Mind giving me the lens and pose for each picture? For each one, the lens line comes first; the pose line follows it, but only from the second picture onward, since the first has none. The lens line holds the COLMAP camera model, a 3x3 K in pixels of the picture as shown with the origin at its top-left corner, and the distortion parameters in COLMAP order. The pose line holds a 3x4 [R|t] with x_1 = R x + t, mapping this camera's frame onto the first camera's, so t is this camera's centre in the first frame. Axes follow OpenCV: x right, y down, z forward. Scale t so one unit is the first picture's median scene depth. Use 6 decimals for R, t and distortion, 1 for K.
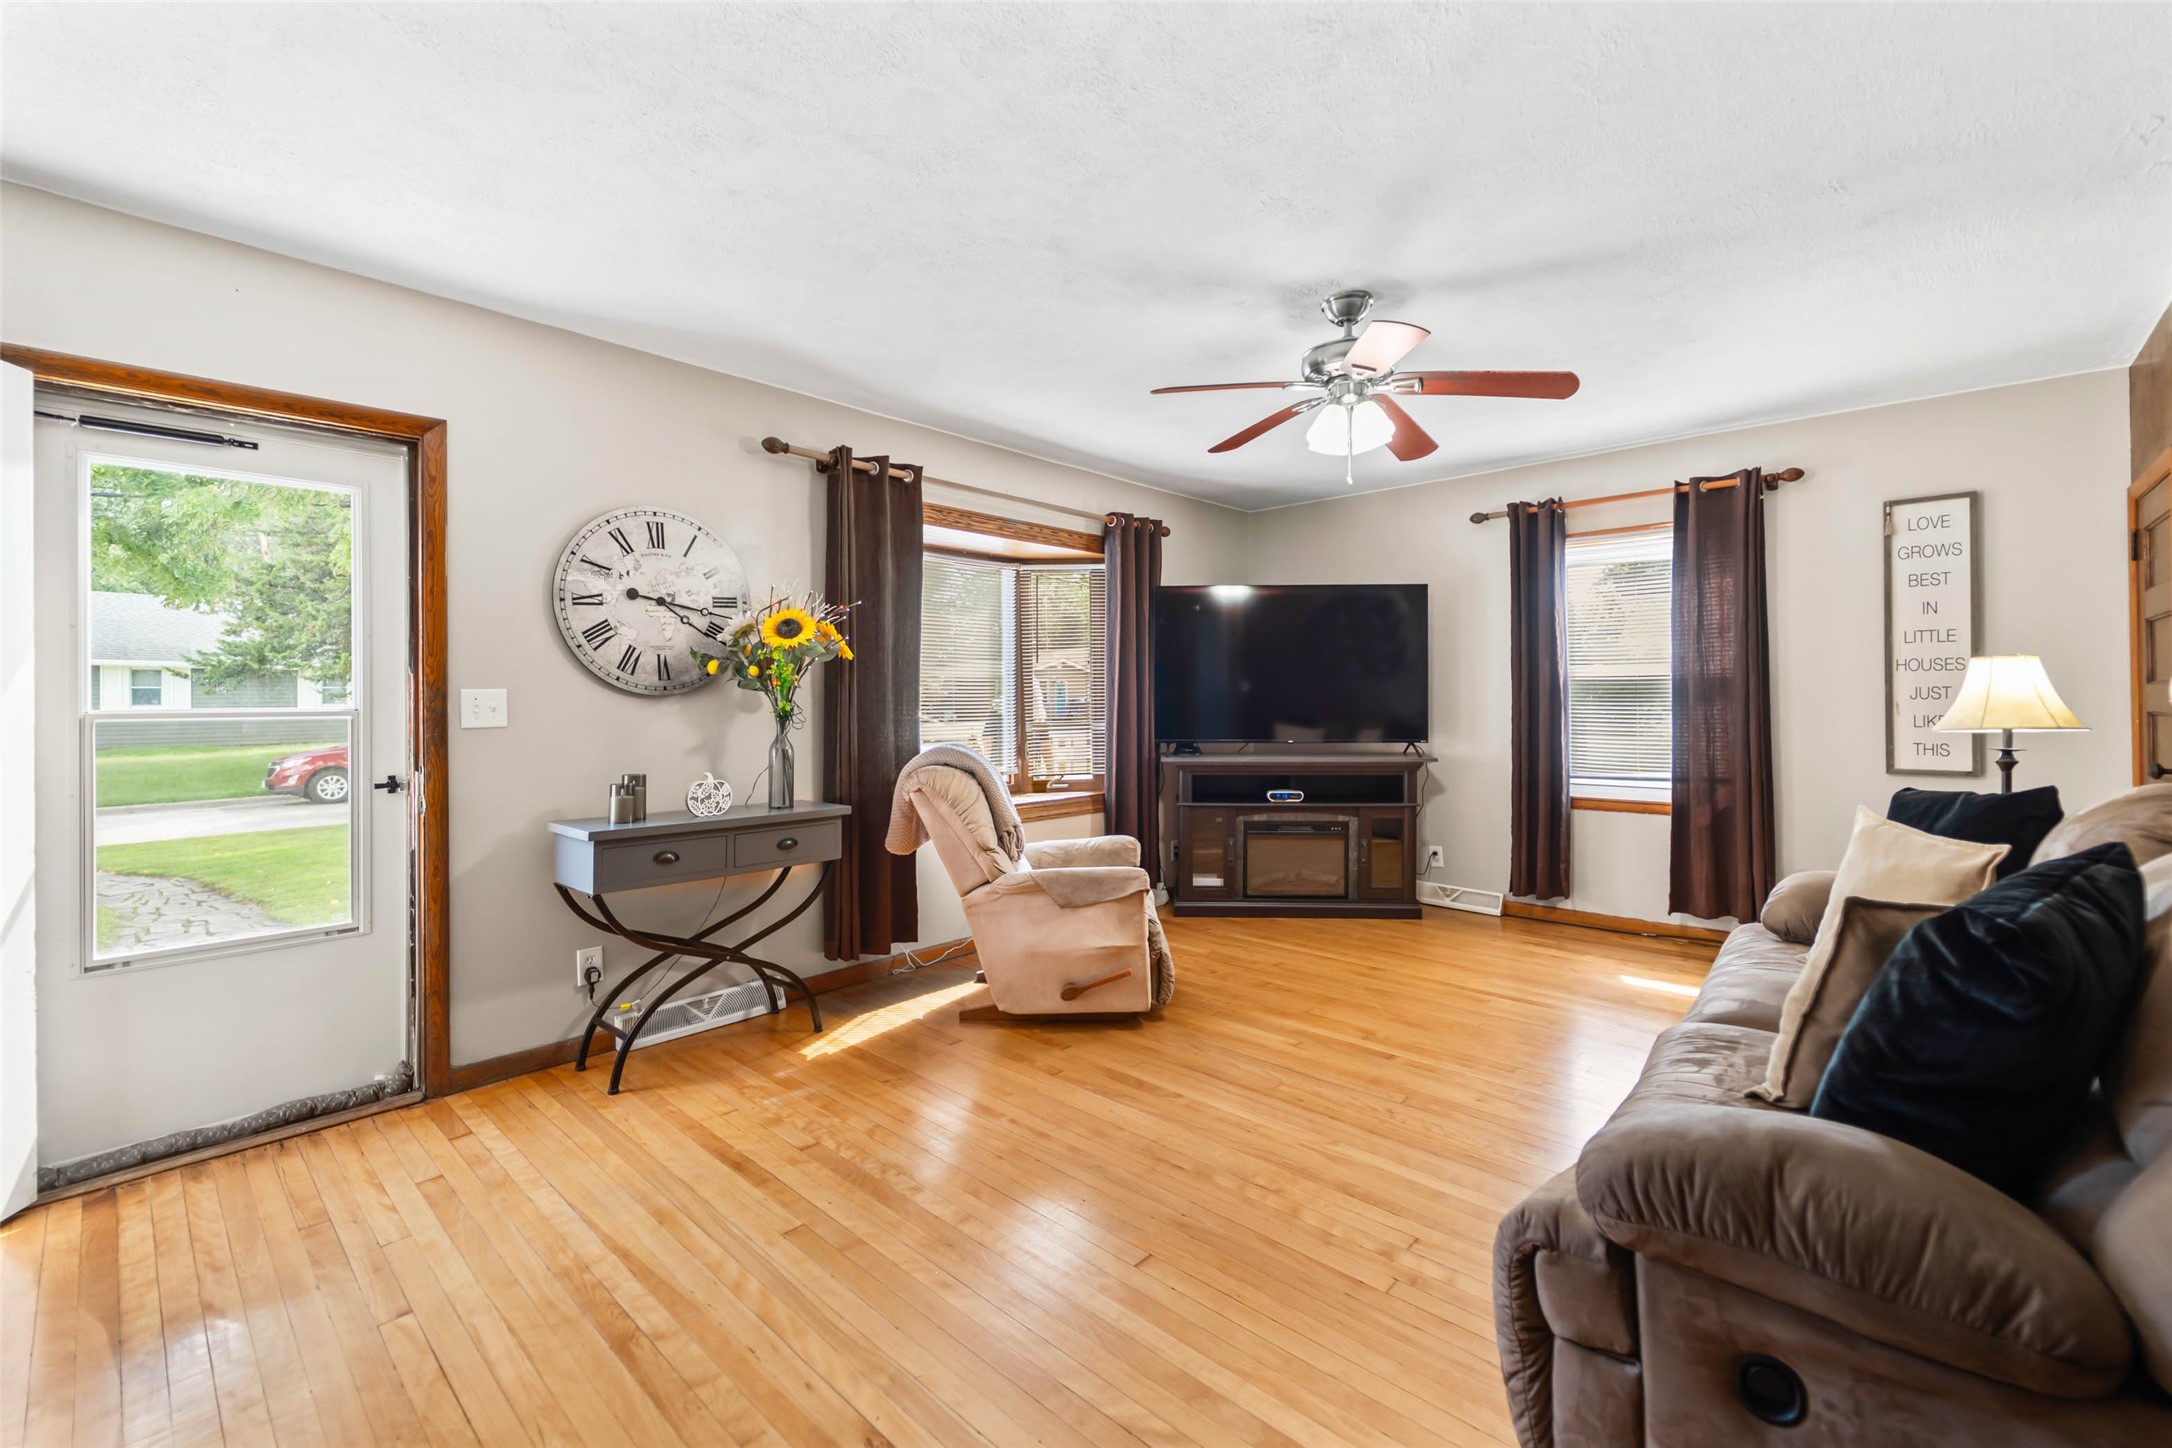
lens RADIAL K [[899.3, 0, 1098.4], [0, 899.3, 693.5], [0, 0, 1]] dist [-0.000658, -0.000595]
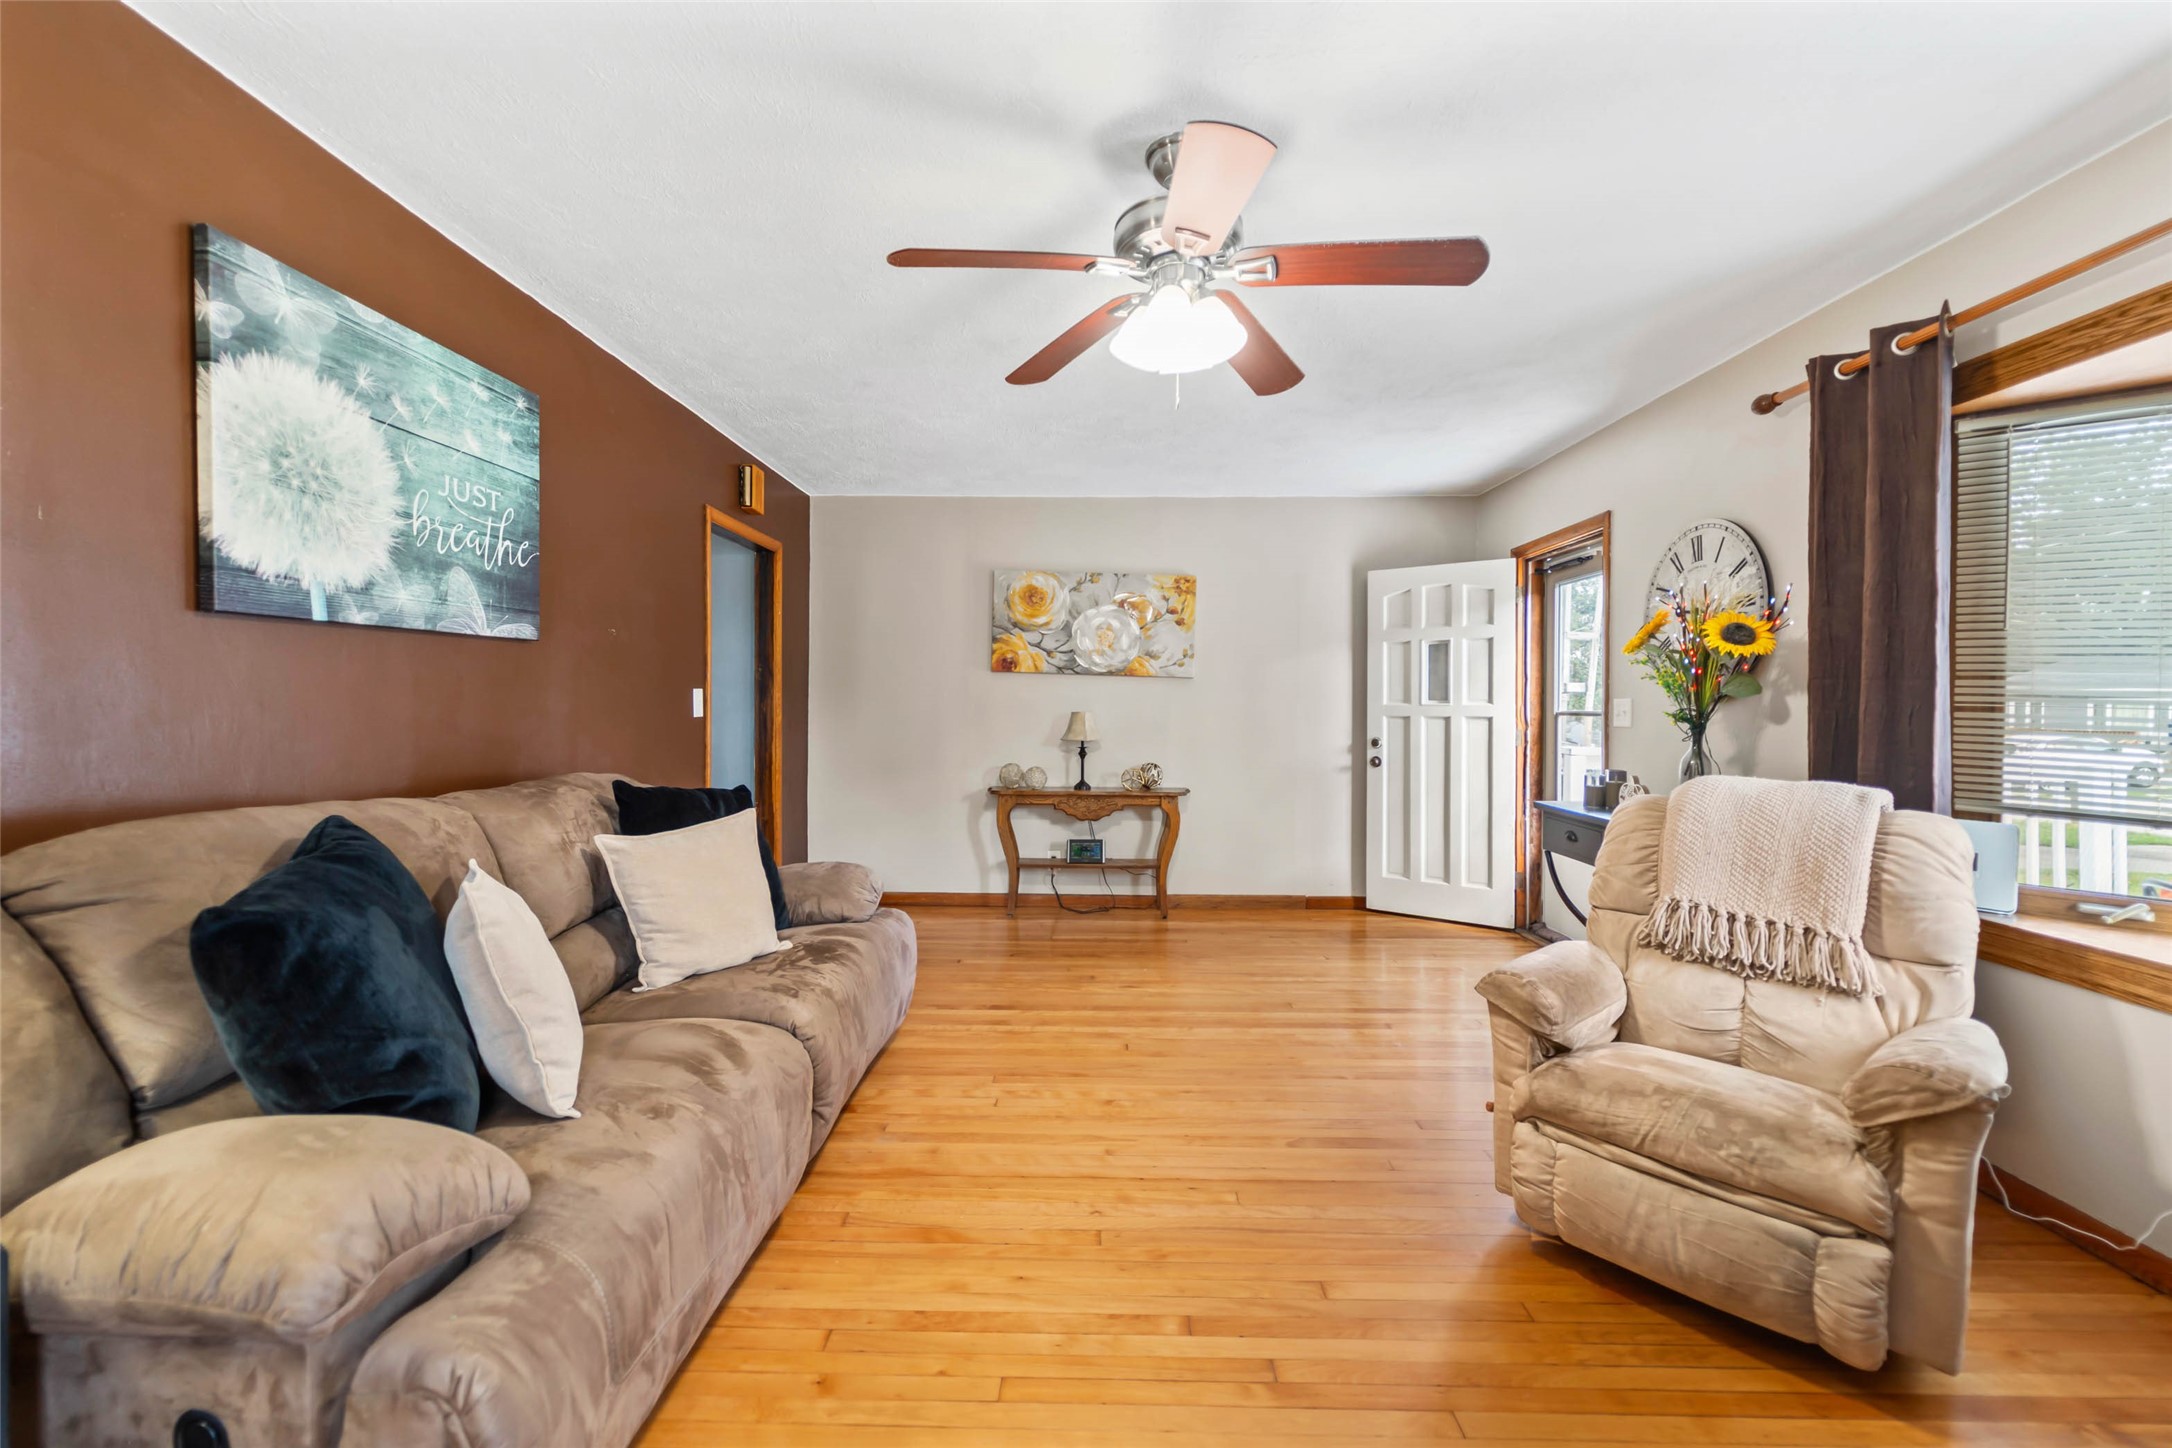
lens RADIAL K [[891.8, 0, 1098.8], [0, 891.8, 712.1], [0, 0, 1]] dist [0.000530, -0.000258]
pose [[-0.745840, 0.006152, -0.666096, 0.525278], [-0.001485, 0.999940, 0.010898, 0.000950], [0.666123, 0.009117, -0.745786, 0.974350]]
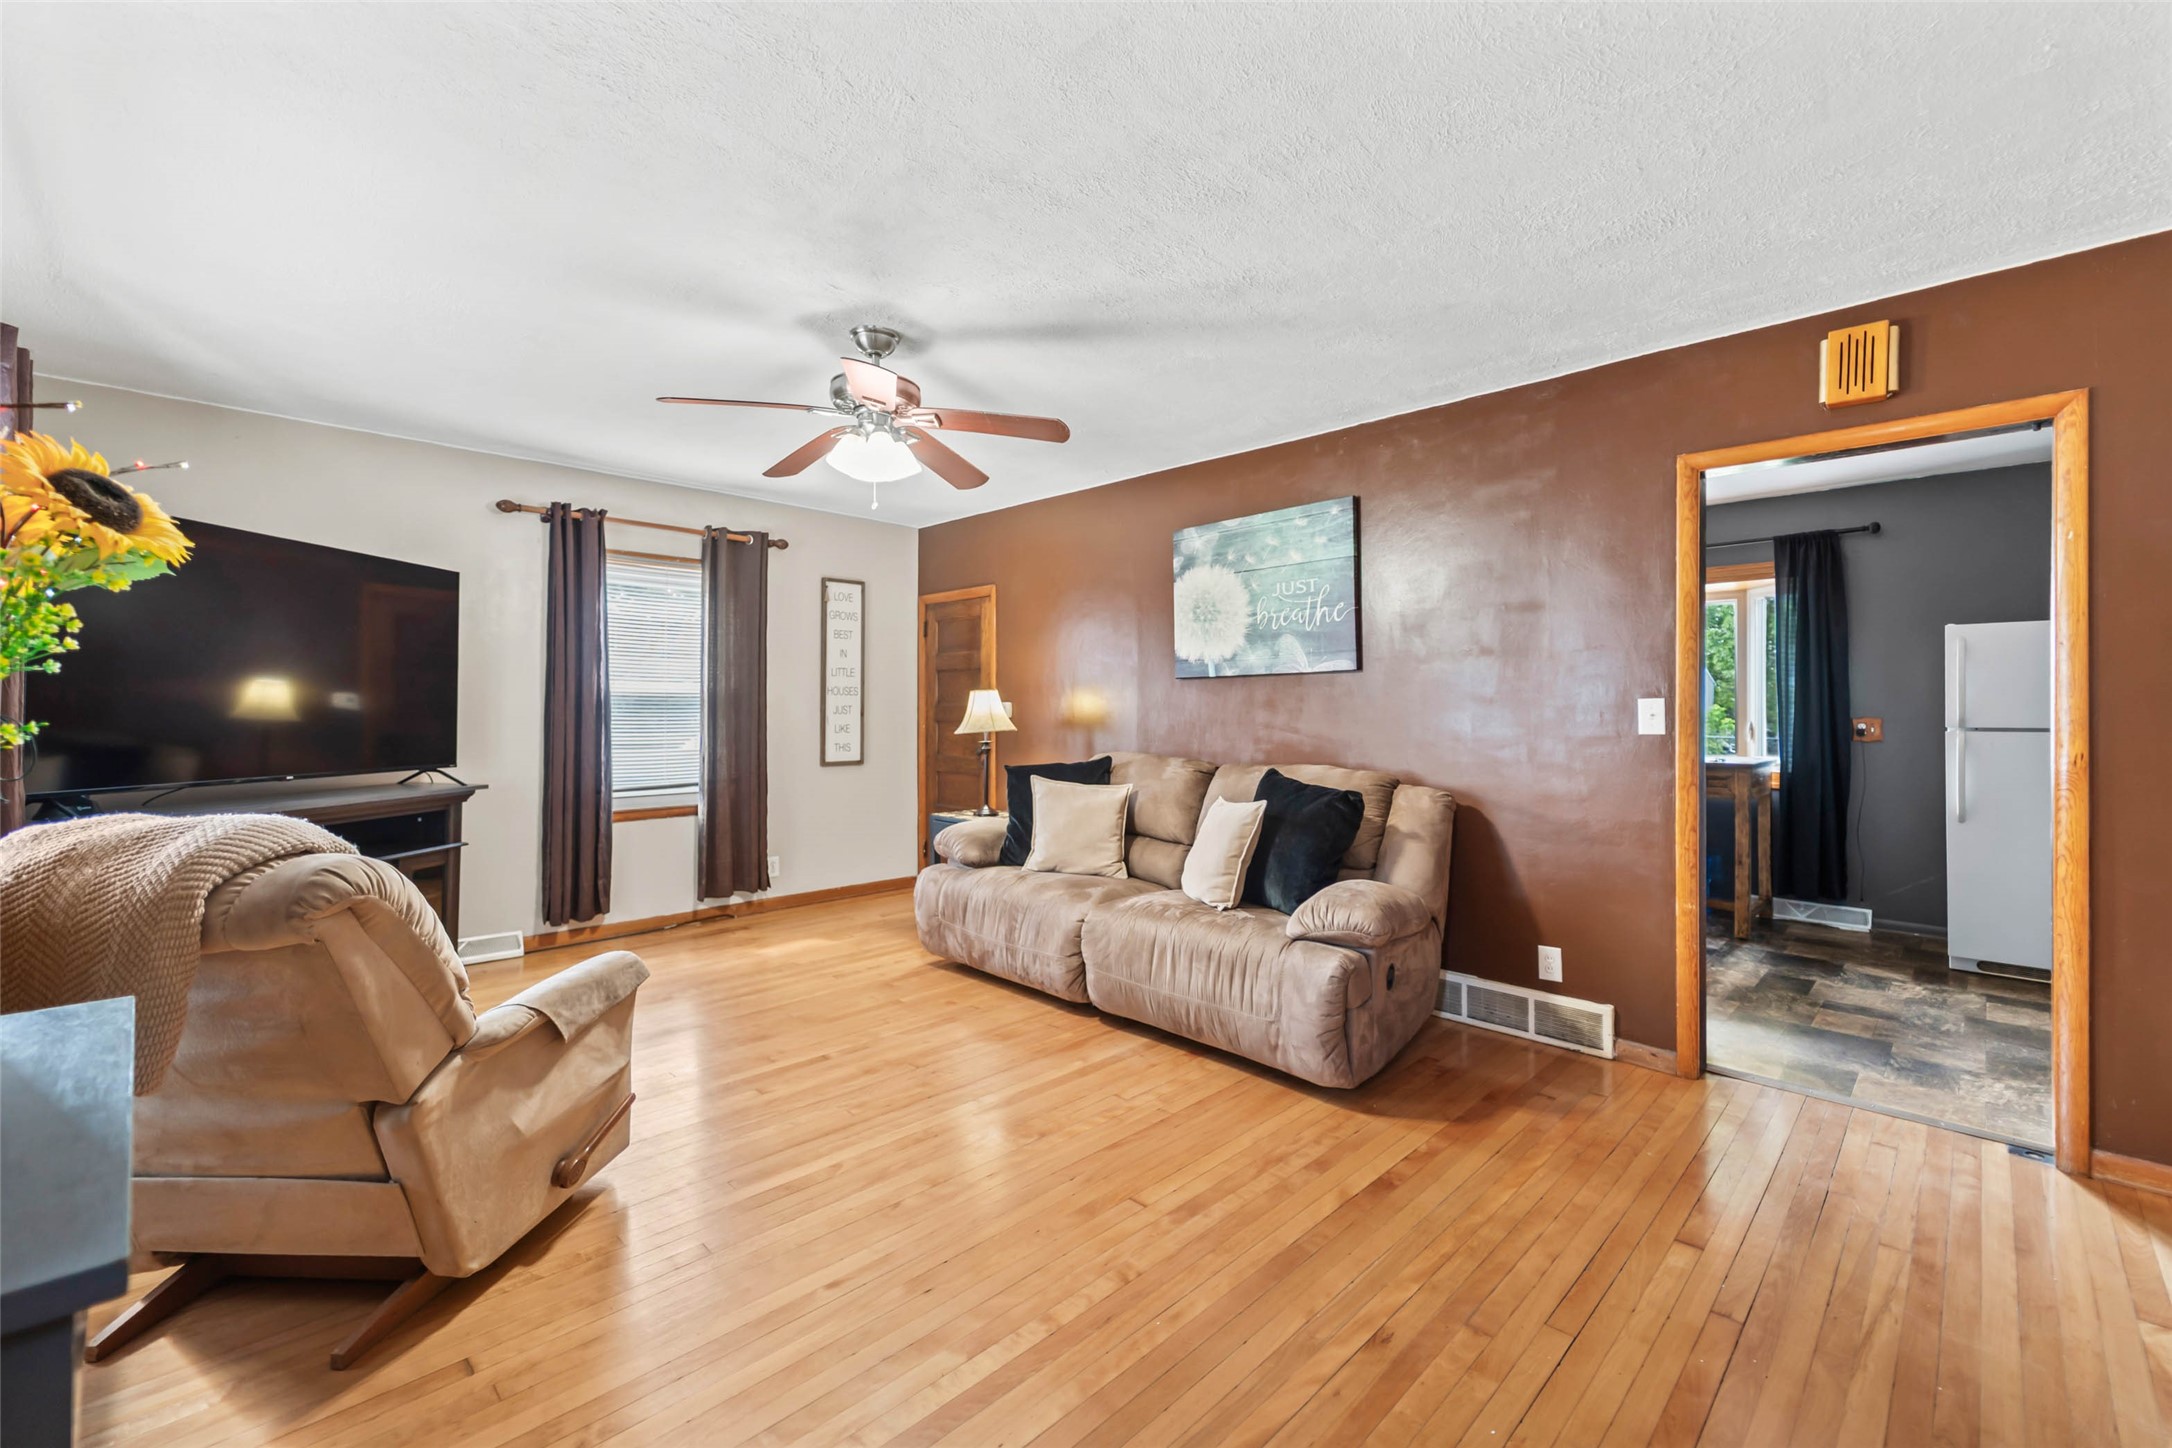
lens RADIAL K [[891.8, 0, 1098.8], [0, 891.8, 712.1], [0, 0, 1]] dist [0.000530, -0.000258]
pose [[0.046106, 0.003276, 0.998931, -0.488512], [-0.007683, 0.999966, -0.002924, 0.003479], [-0.998907, -0.007540, 0.046129, 0.448583]]
